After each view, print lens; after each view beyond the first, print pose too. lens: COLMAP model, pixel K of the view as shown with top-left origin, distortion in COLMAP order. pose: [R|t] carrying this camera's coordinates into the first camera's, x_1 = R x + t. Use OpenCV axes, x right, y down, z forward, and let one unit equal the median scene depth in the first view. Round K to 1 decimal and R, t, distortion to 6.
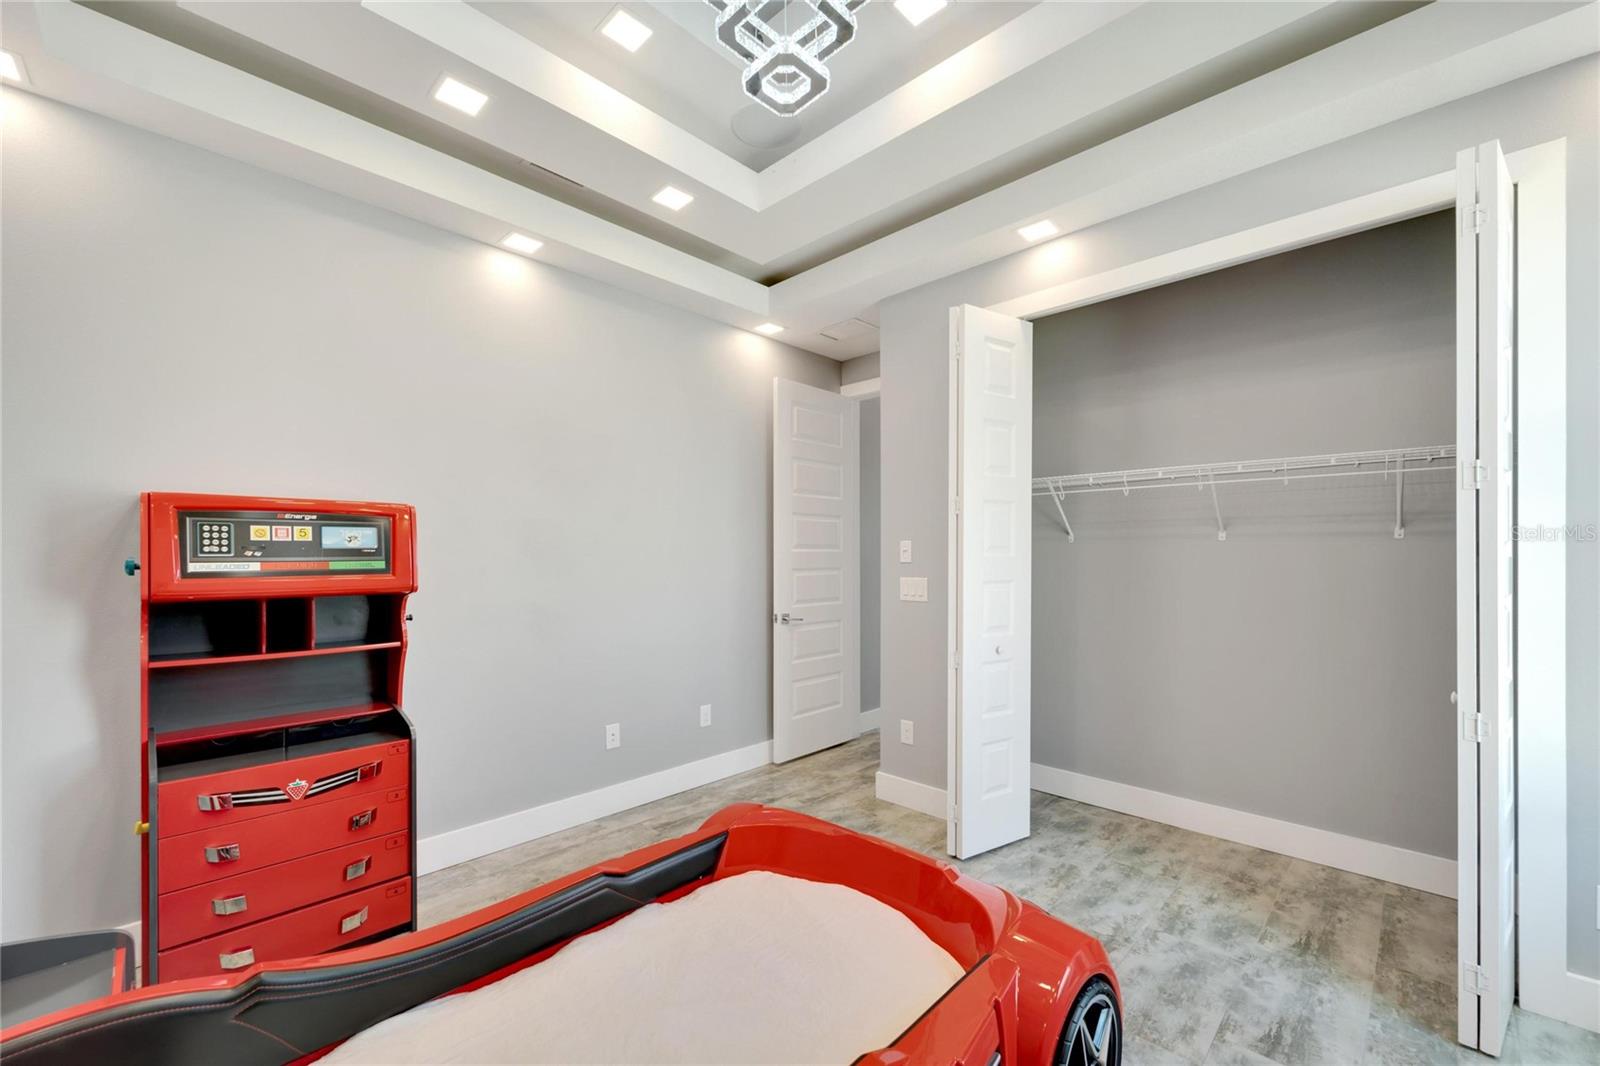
lens RADIAL K [[650.2, 0, 821.7], [0, 650.2, 546.1], [0, 0, 1]] dist [0.001026, -0.000682]
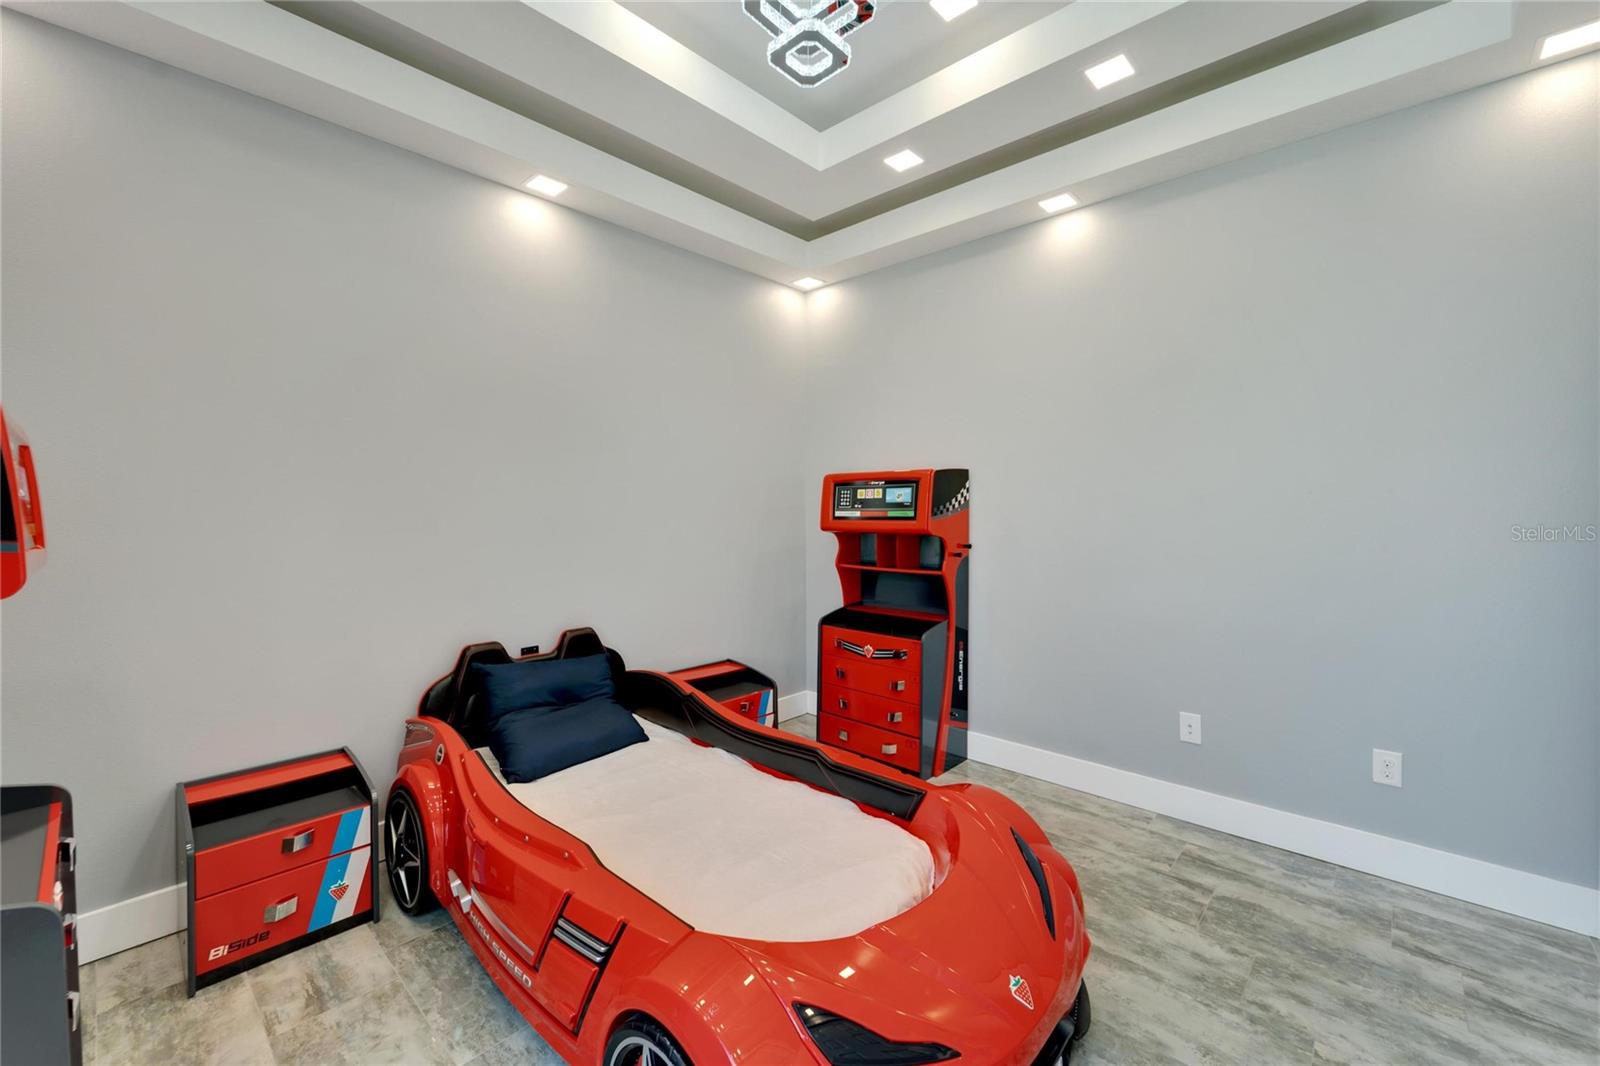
lens RADIAL K [[650.2, 0, 787.9], [0, 650.2, 508.8], [0, 0, 1]] dist [0.001026, -0.000682]
pose [[-0.008374, -0.004453, -0.999955, 0.759466], [0.010490, 0.999935, -0.004541, 0.022404], [0.999910, -0.010528, -0.008326, 0.756531]]
